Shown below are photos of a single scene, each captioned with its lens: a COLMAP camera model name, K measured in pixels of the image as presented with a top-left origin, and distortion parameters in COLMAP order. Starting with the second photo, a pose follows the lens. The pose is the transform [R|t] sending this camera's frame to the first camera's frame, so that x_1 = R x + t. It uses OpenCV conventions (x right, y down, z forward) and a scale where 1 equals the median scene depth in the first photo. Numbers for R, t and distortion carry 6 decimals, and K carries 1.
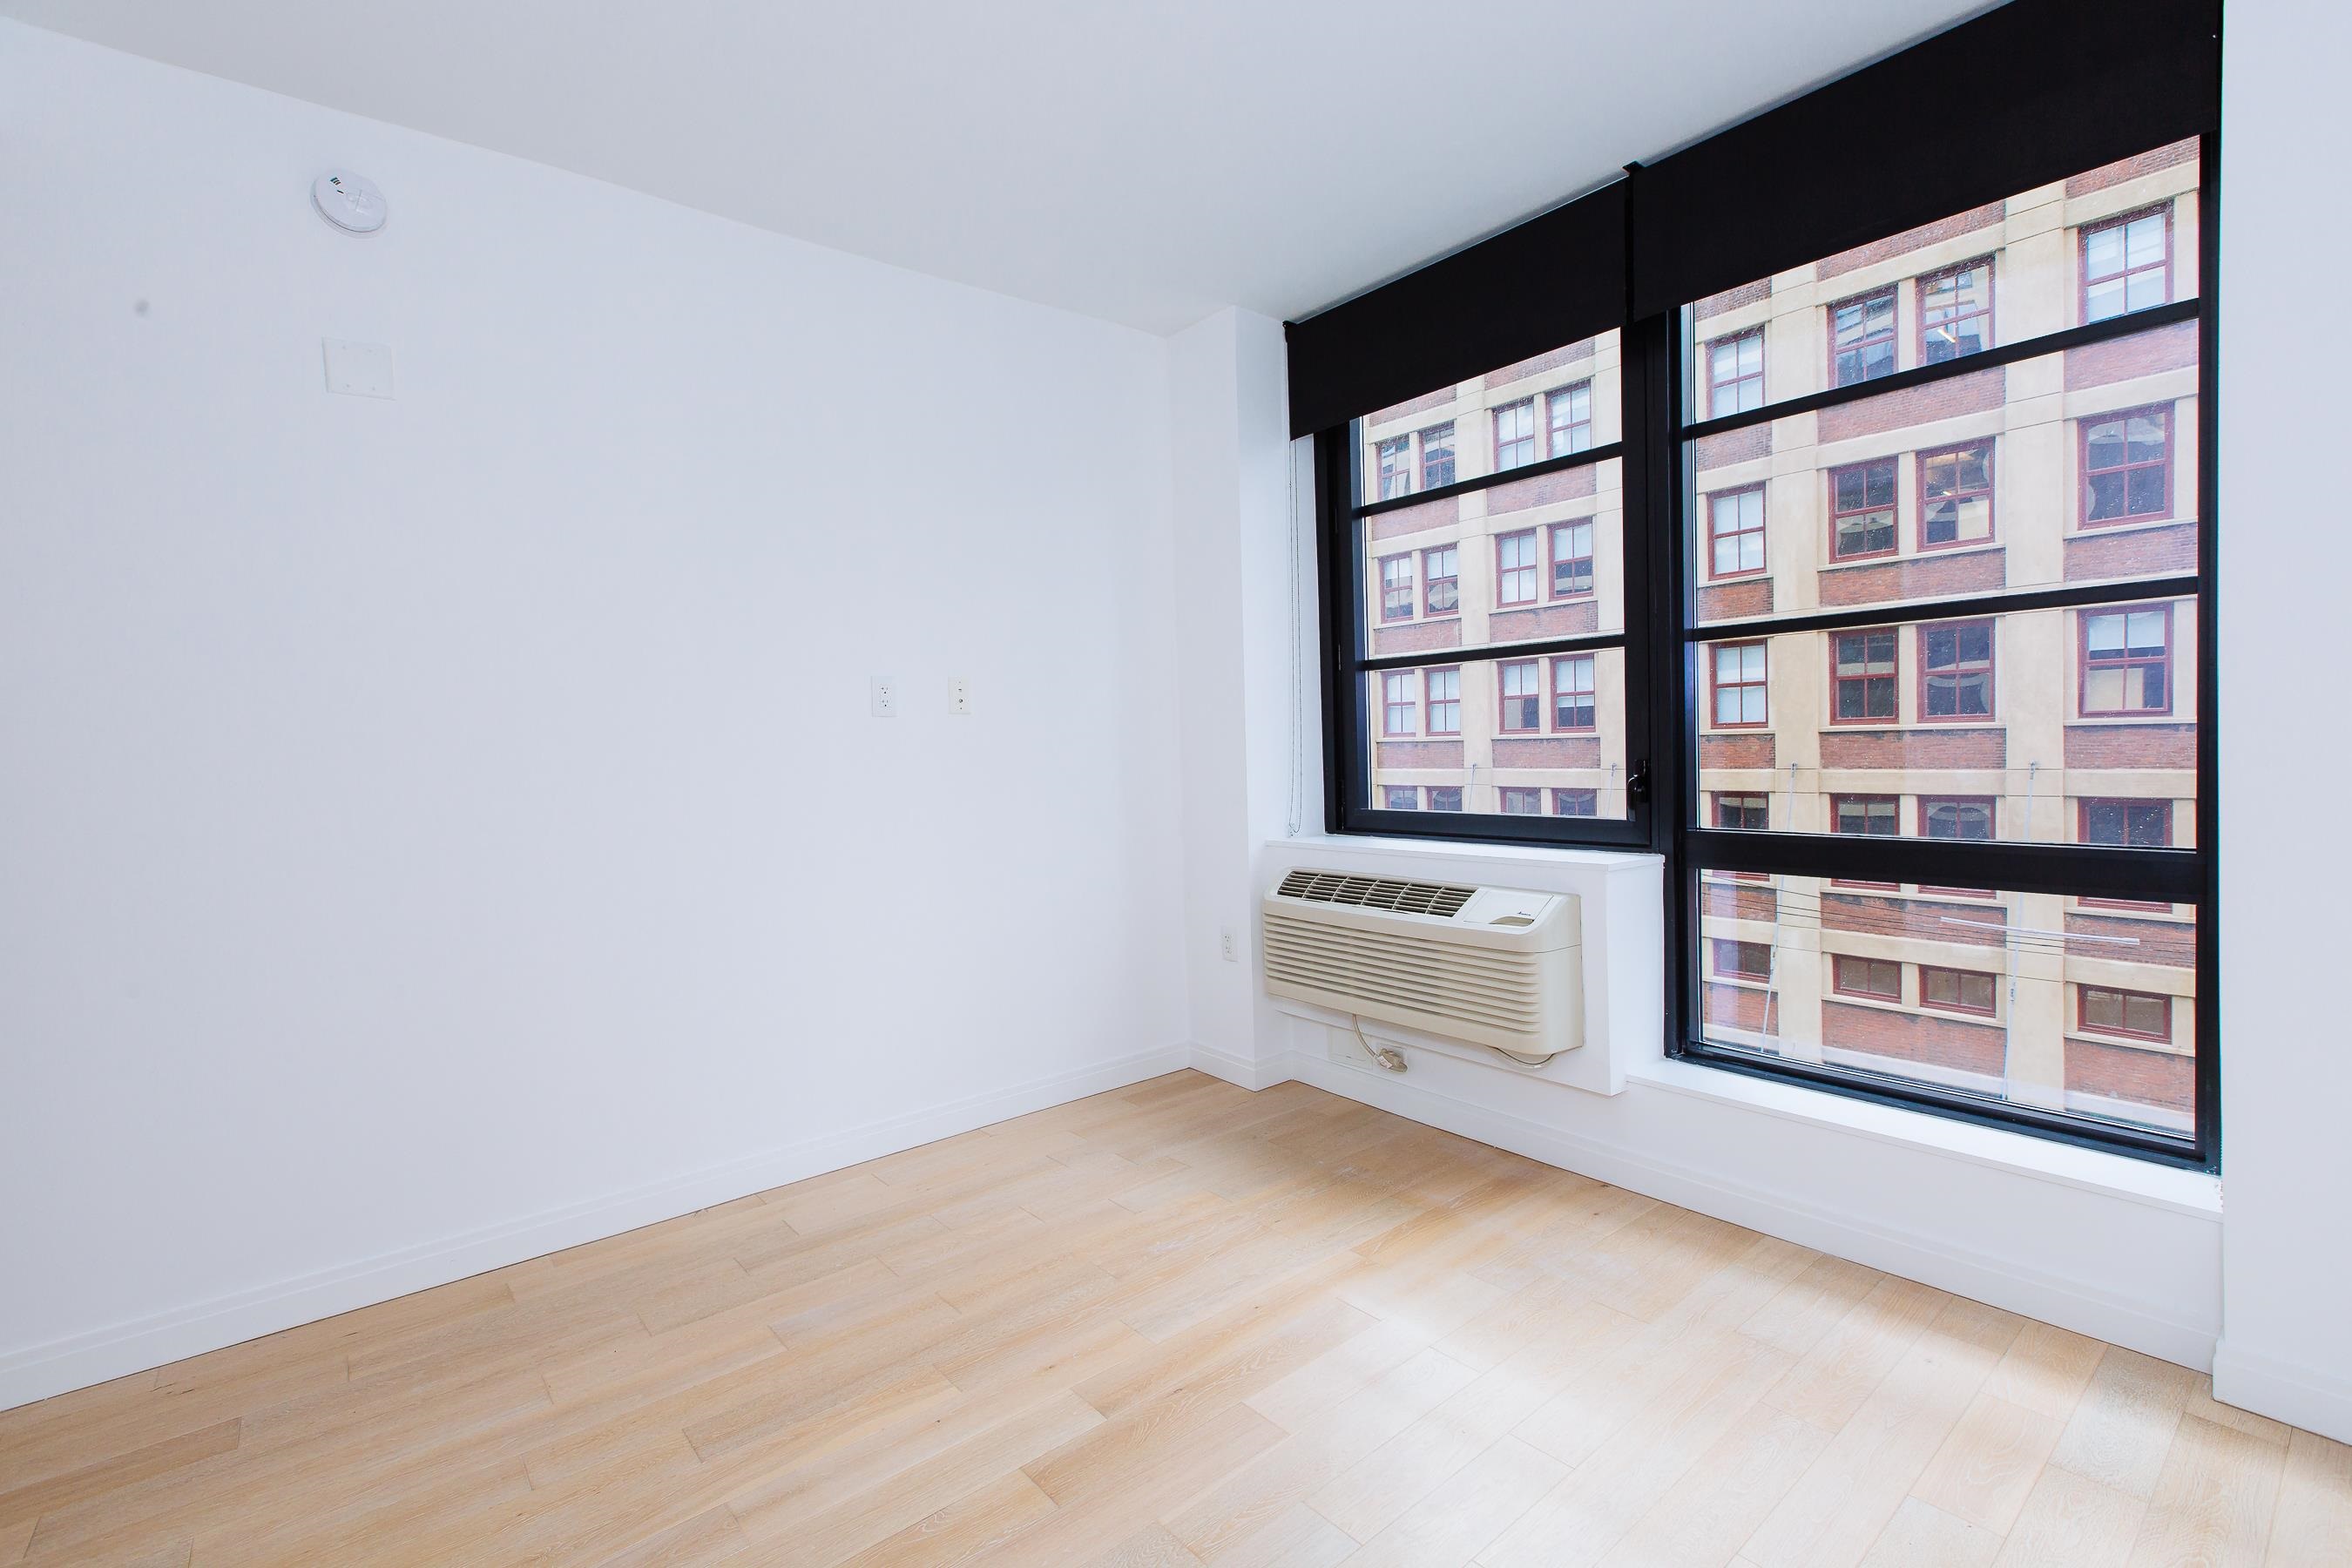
lens RADIAL K [[1051.7, 0, 1172.5], [0, 1051.7, 783.4], [0, 0, 1]] dist [0.000941, 0.000060]
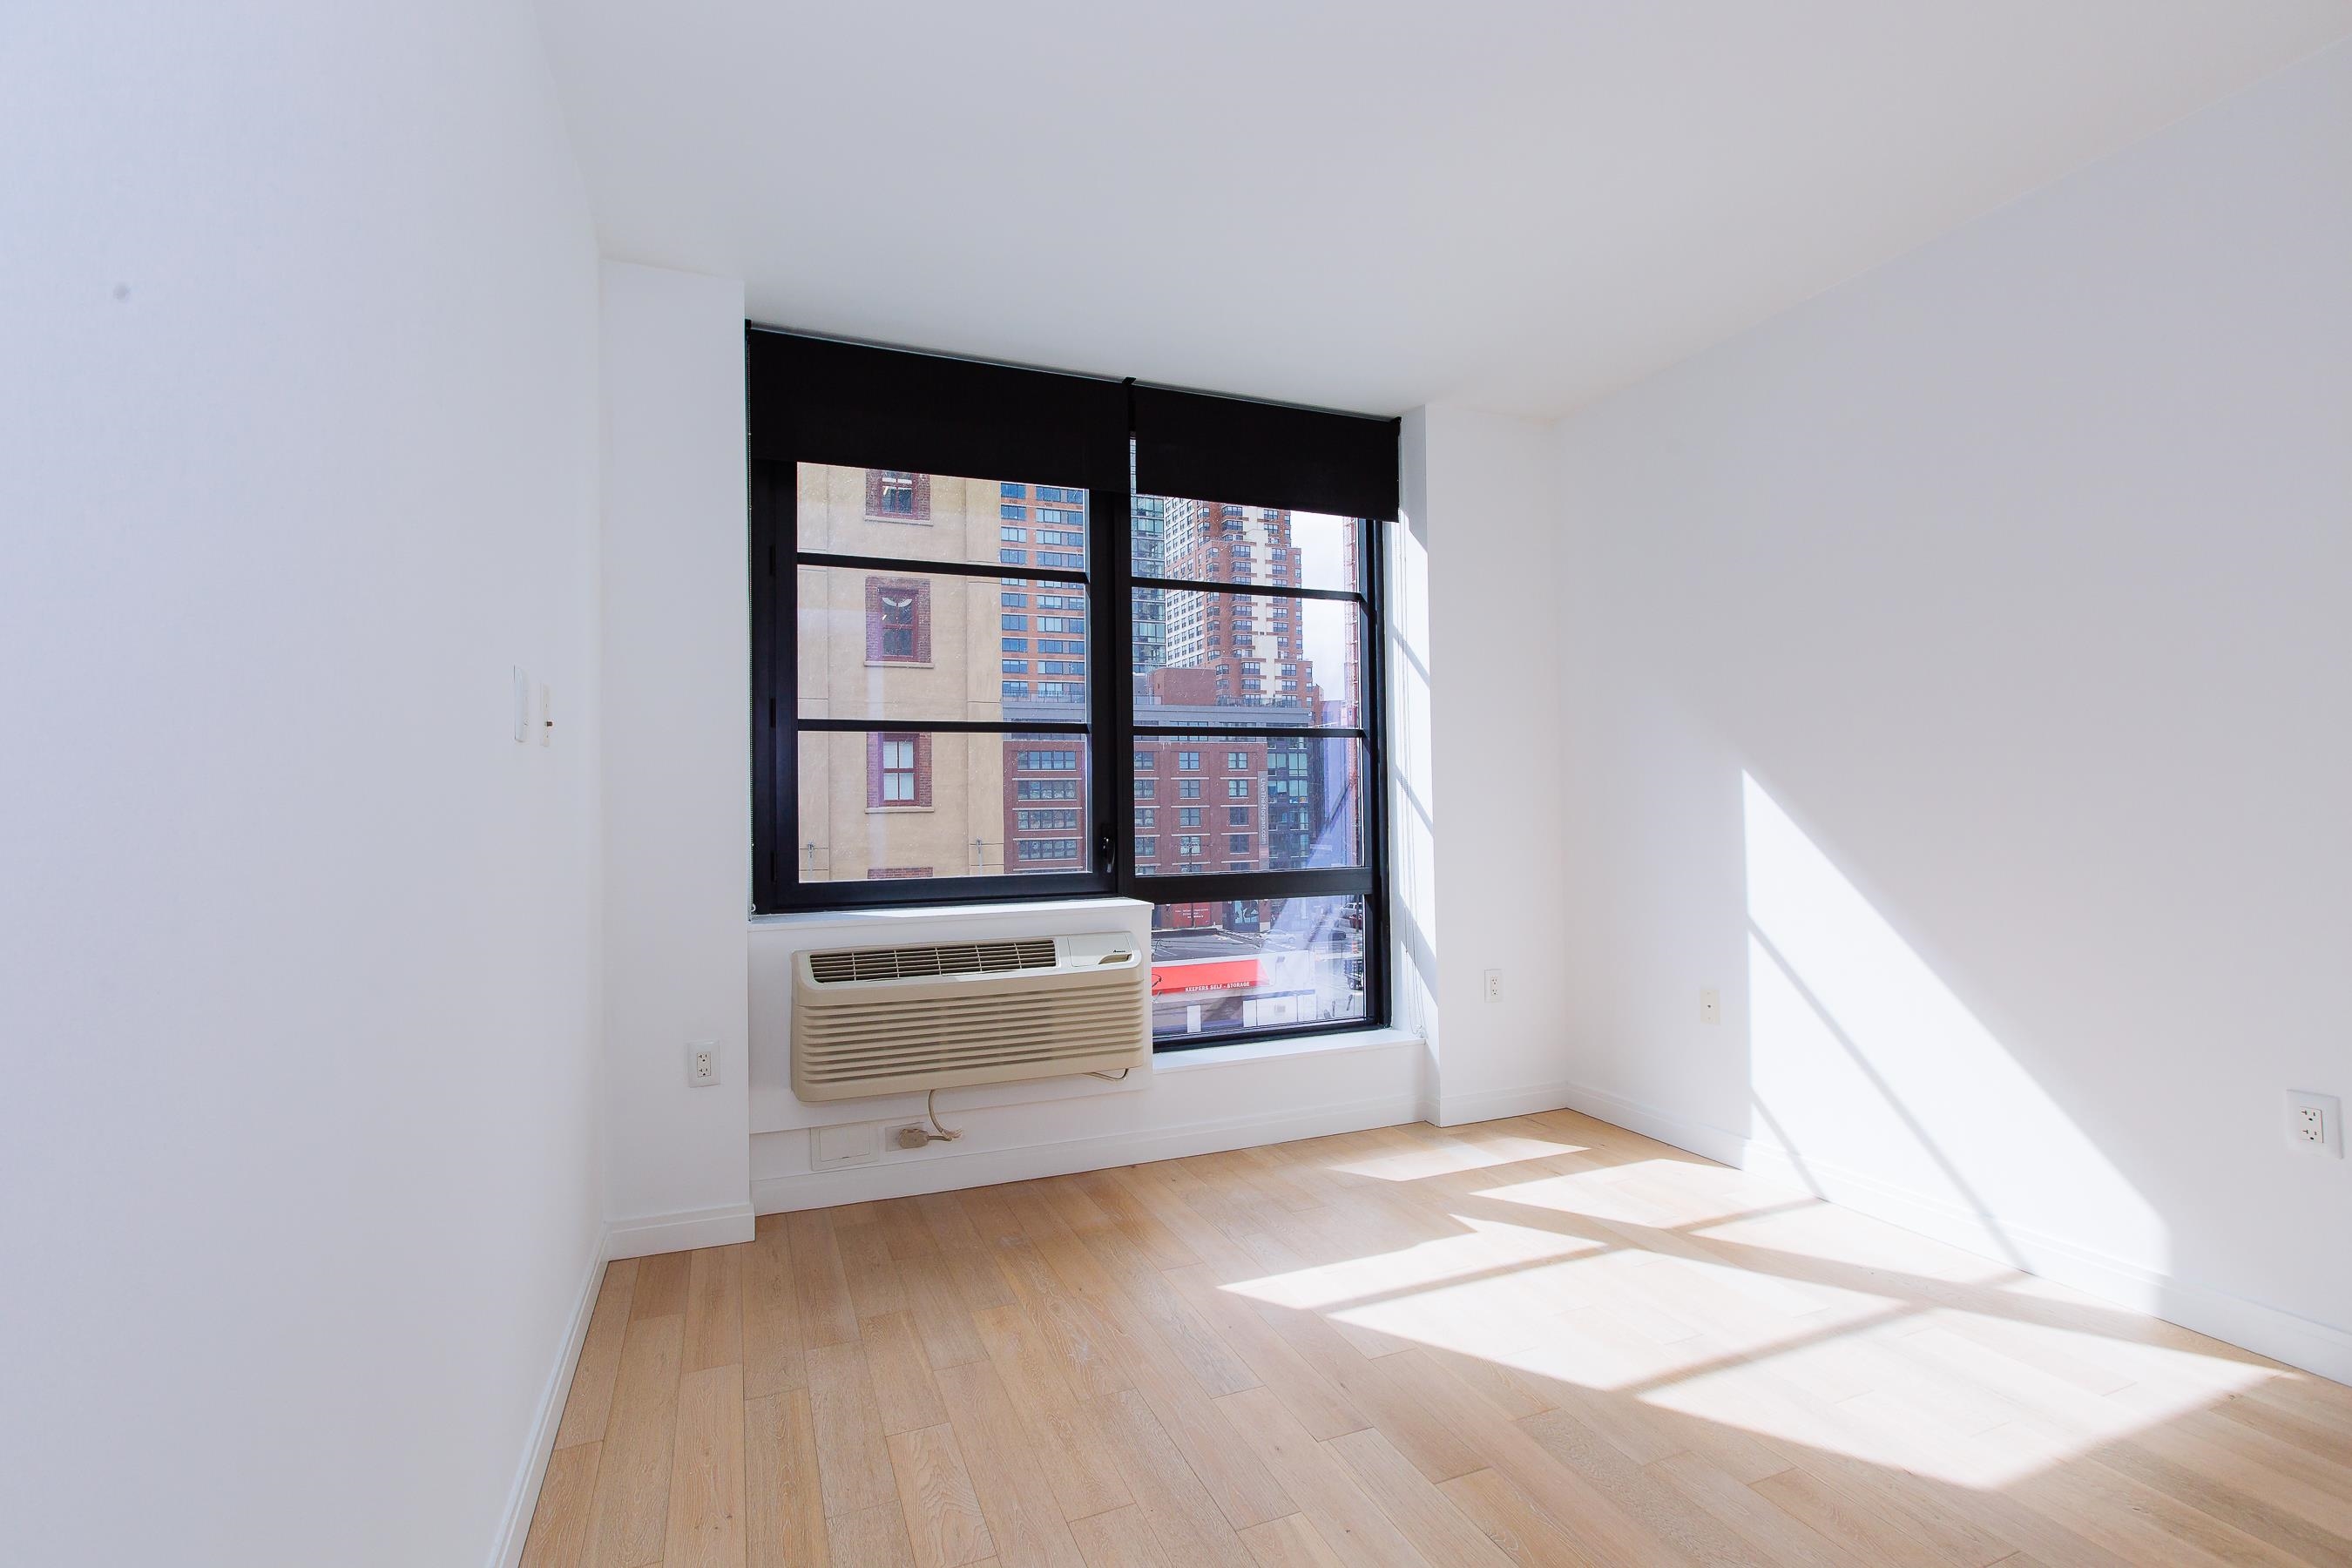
lens RADIAL K [[1051.7, 0, 1172.5], [0, 1051.7, 783.4], [0, 0, 1]] dist [0.000941, 0.000060]
pose [[0.301393, 0.050396, 0.952167, -0.709682], [0.044083, 0.996798, -0.066712, 0.015996], [-0.952481, 0.062081, 0.298206, 0.517040]]
